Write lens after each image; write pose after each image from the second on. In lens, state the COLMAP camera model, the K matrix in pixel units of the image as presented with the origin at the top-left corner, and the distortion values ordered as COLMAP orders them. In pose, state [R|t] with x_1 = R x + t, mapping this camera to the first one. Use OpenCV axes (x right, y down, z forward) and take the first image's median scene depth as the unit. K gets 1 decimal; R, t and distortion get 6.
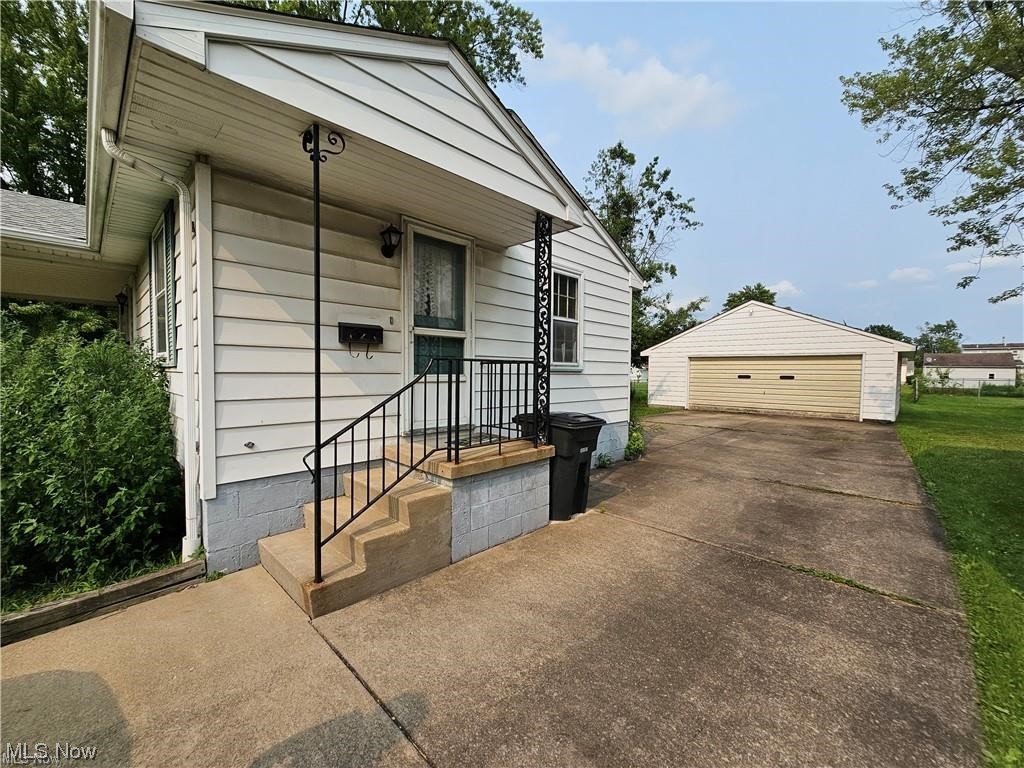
lens RADIAL K [[413.9, 0, 509.4], [0, 413.9, 386.9], [0, 0, 1]] dist [0.000016, -0.000061]
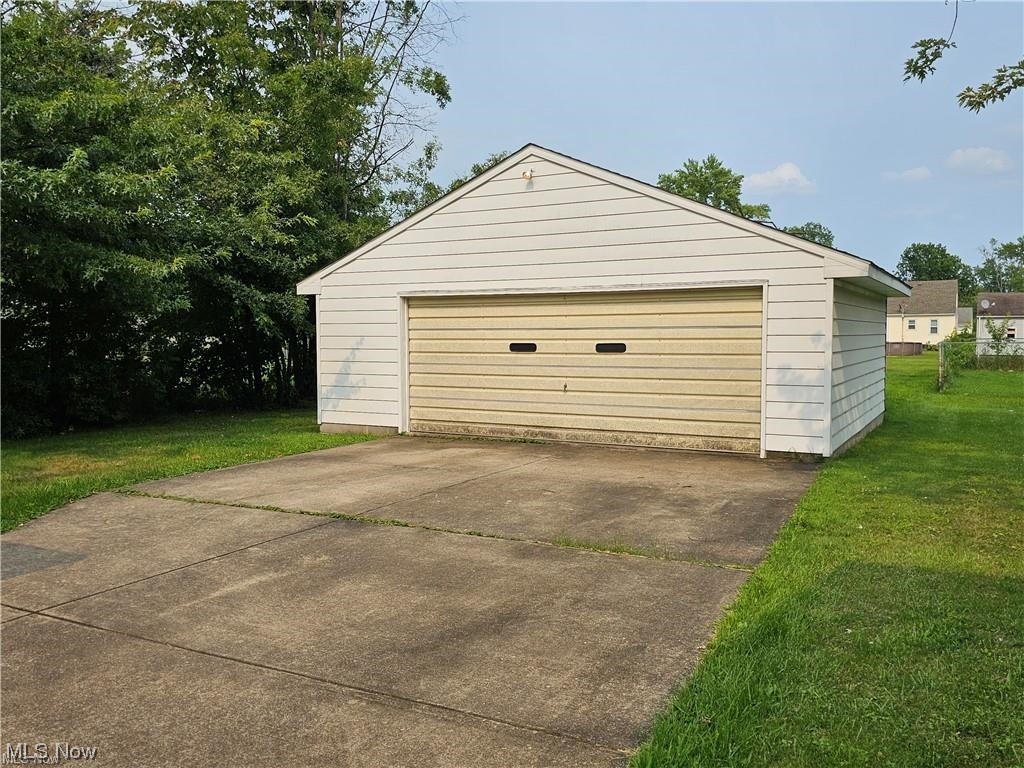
lens RADIAL K [[841.9, 0, 513.6], [0, 841.9, 381.6], [0, 0, 1]] dist [0.042501, 0.000873]
pose [[0.963203, -0.028304, 0.267282, 0.358765], [0.023028, 0.999474, 0.022853, -0.010919], [-0.267788, -0.015857, 0.963347, 0.255341]]
